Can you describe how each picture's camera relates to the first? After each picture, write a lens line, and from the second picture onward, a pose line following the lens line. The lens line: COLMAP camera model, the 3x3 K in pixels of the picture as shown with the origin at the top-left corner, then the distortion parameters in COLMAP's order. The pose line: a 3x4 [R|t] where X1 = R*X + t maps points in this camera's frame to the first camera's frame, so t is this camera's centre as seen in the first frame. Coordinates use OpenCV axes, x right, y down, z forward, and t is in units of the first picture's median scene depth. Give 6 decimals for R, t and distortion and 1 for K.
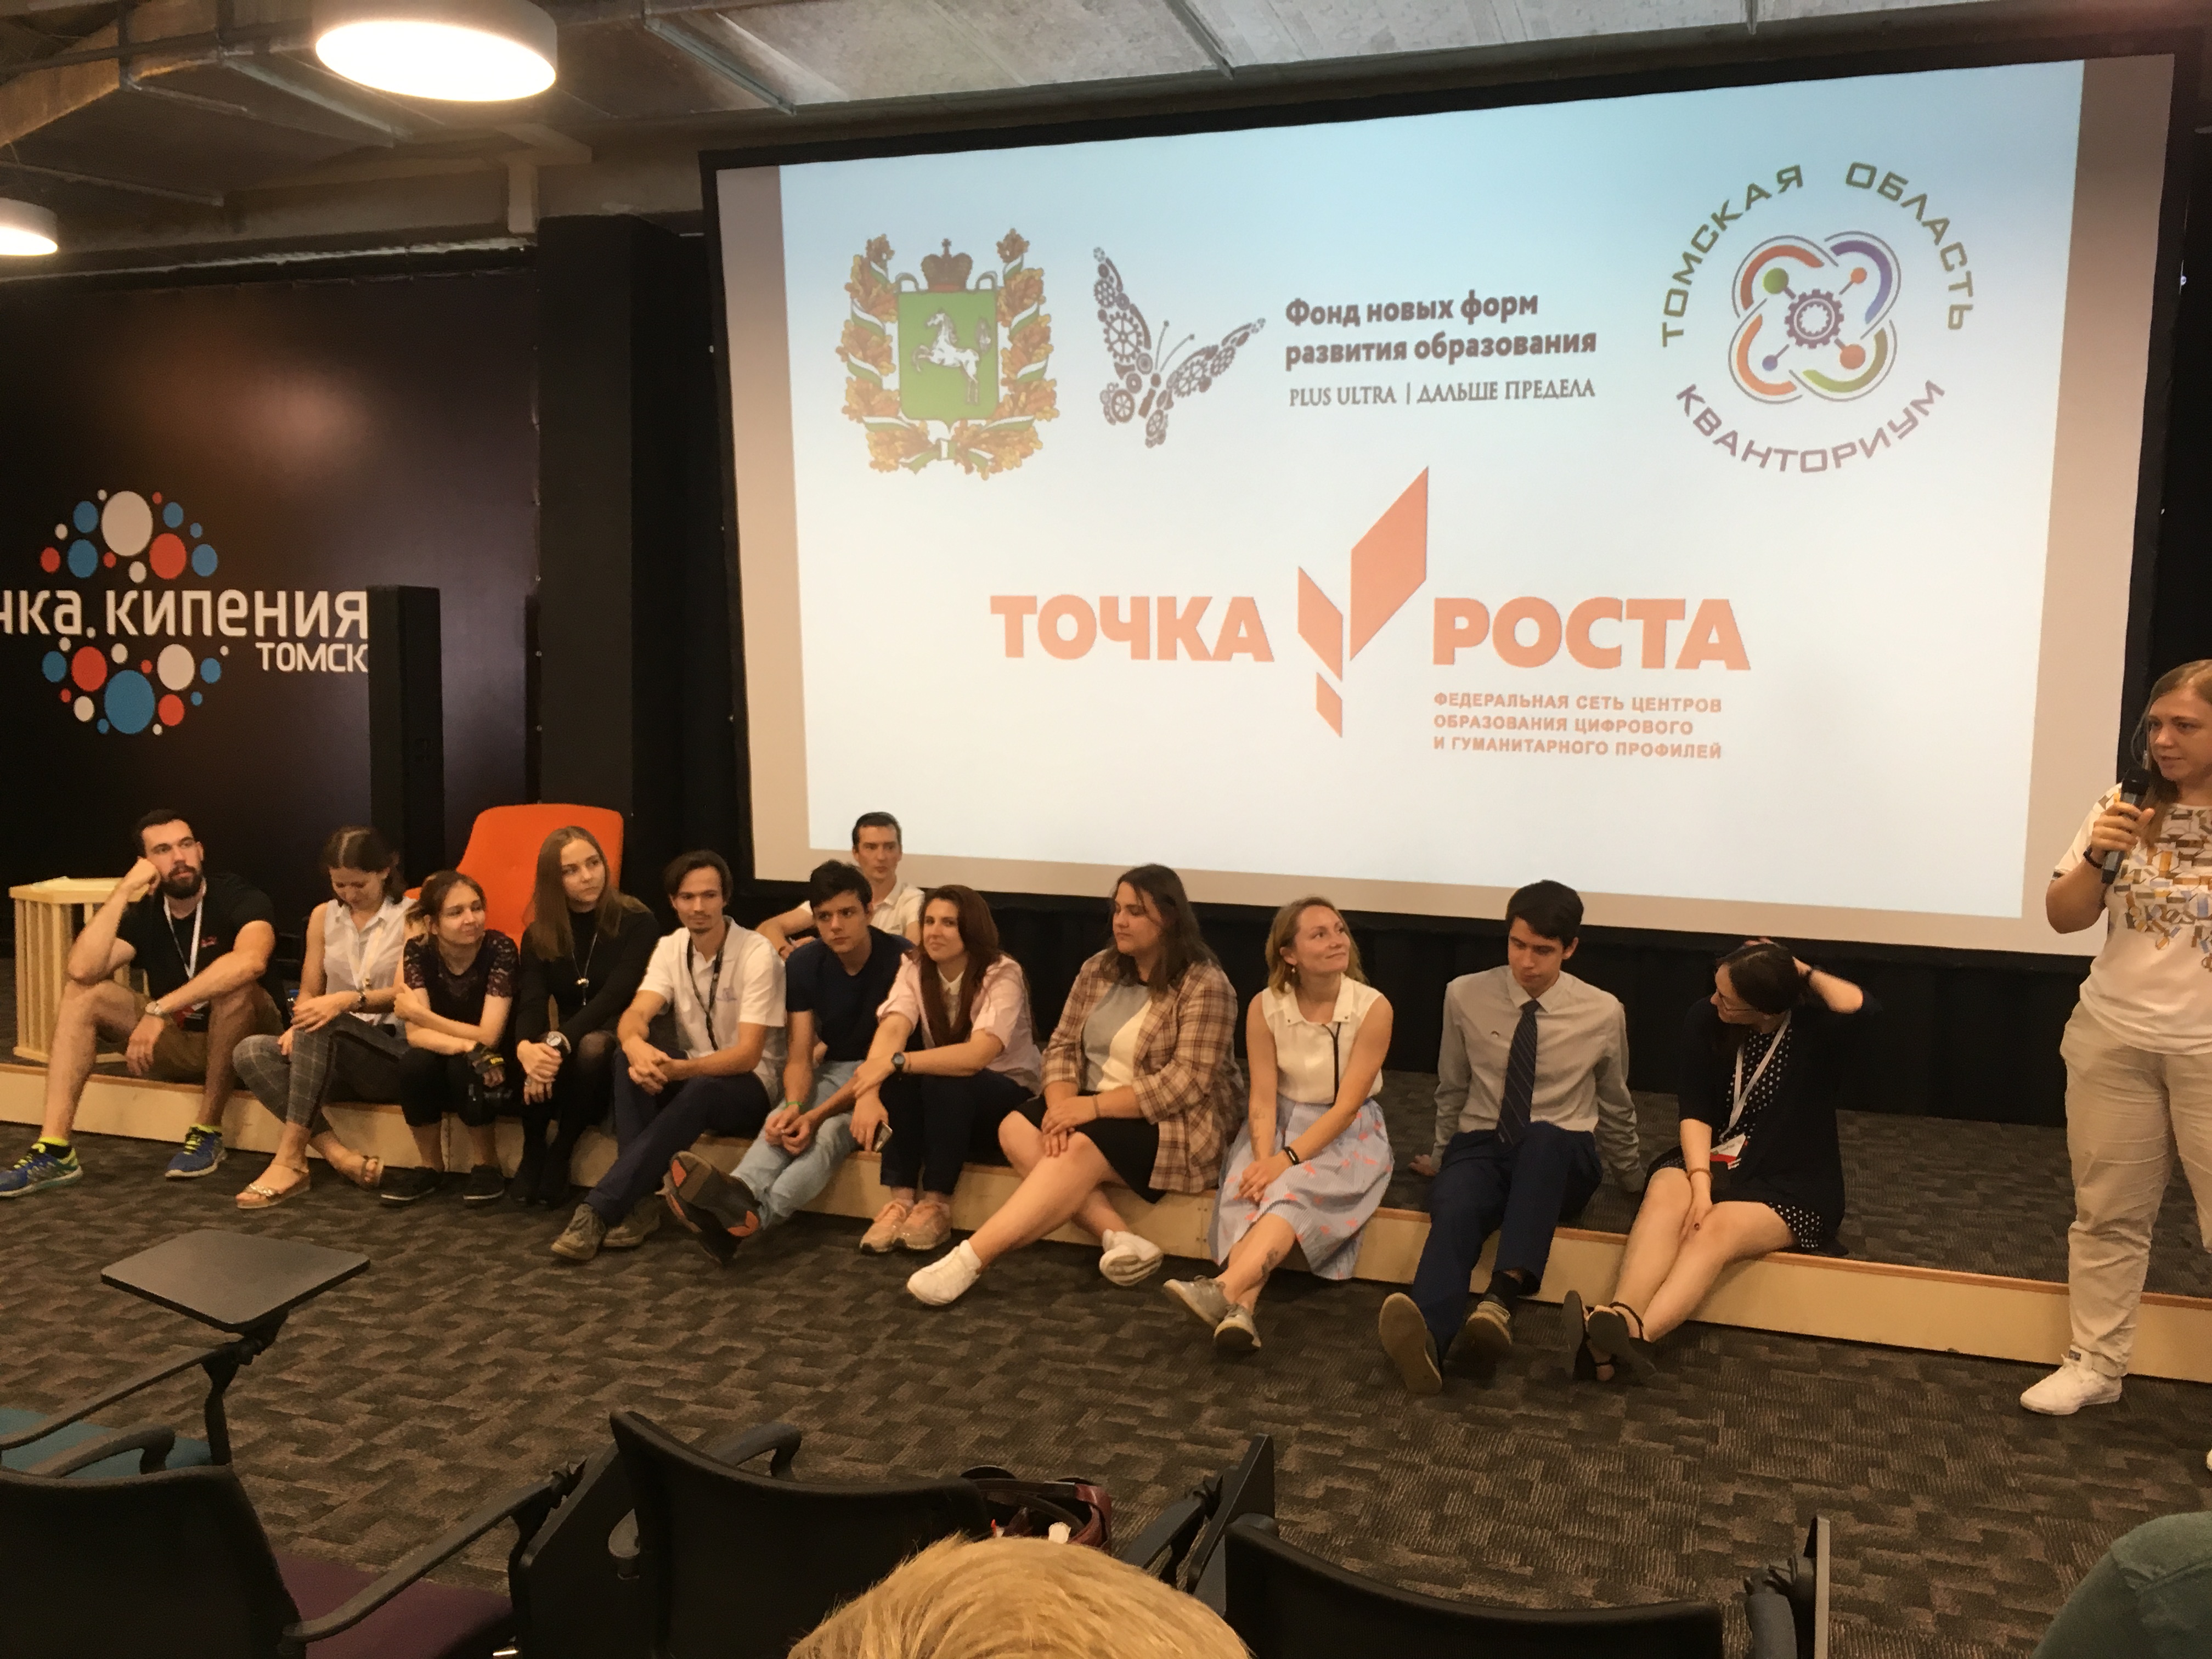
lens RADIAL K [[1847.5, 0, 1103.6], [0, 1847.5, 837.3], [0, 0, 1]] dist [0.051393, -0.015864]
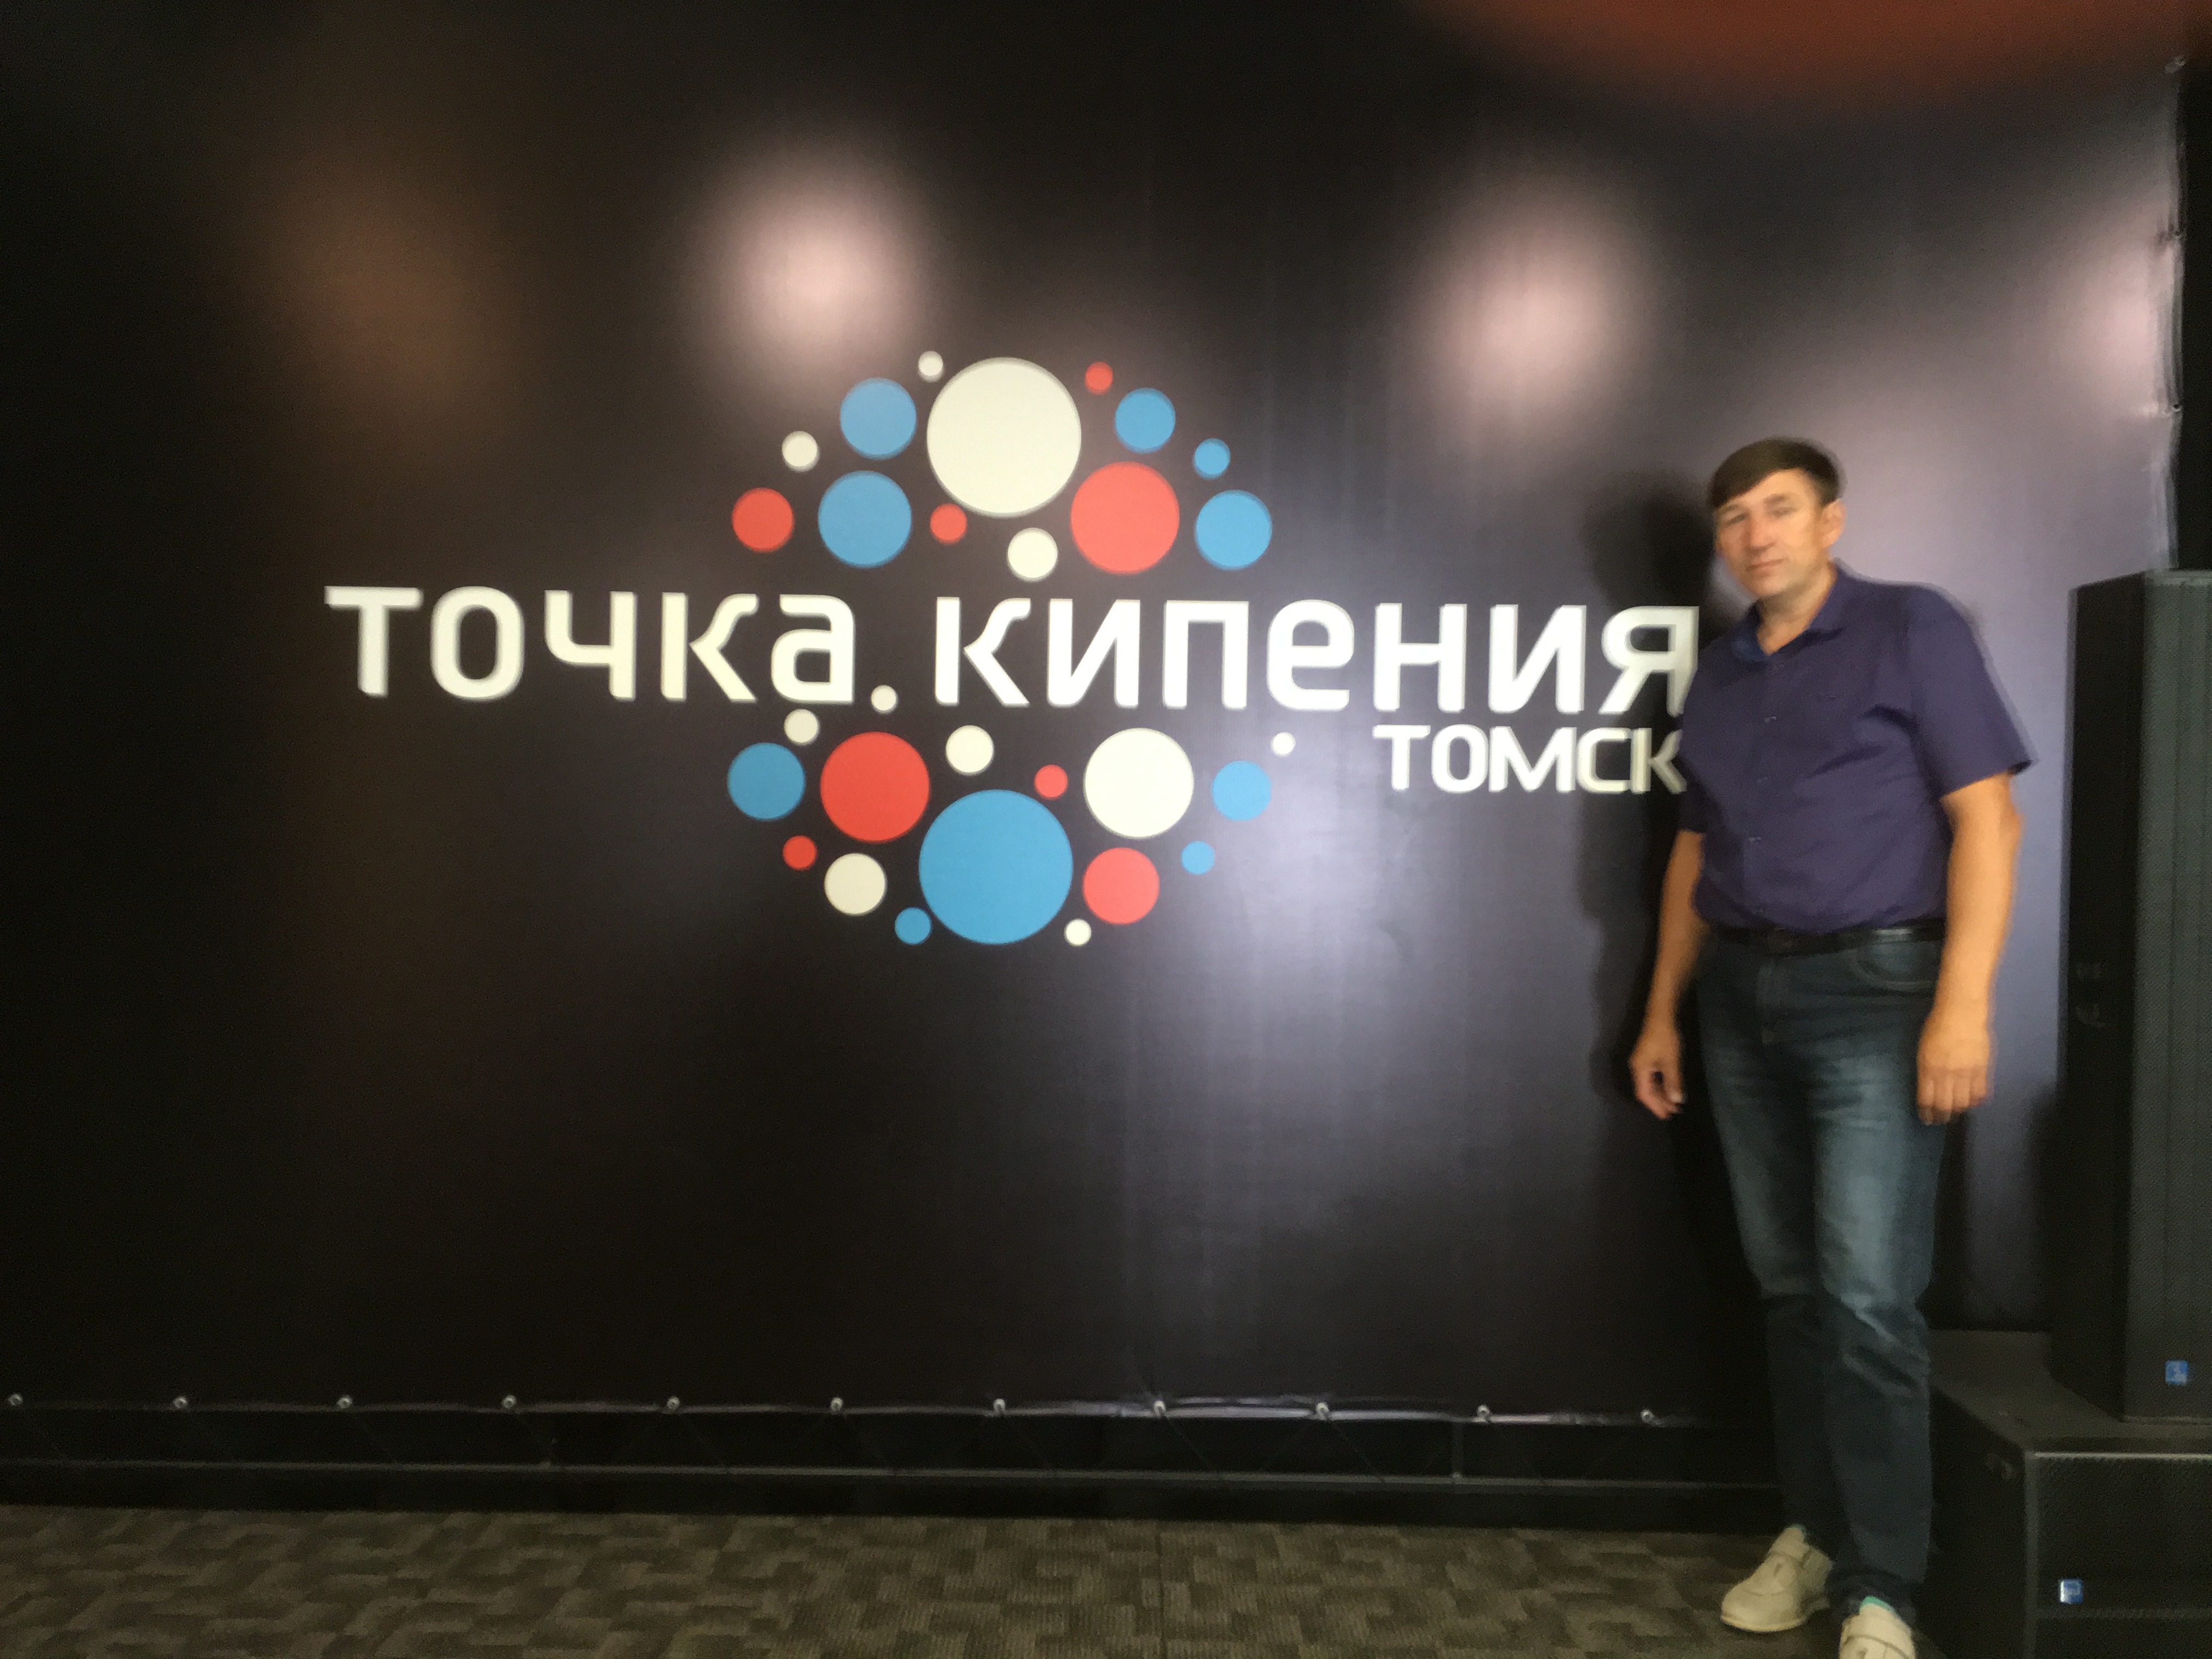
lens RADIAL K [[1847.5, 0, 1107.6], [0, 1847.5, 819.2], [0, 0, 1]] dist [0.051393, -0.015864]
pose [[0.944443, -0.011449, 0.328477, -0.637173], [0.026395, 0.998807, -0.041079, -0.065971], [-0.327615, 0.047467, 0.943618, 0.612228]]
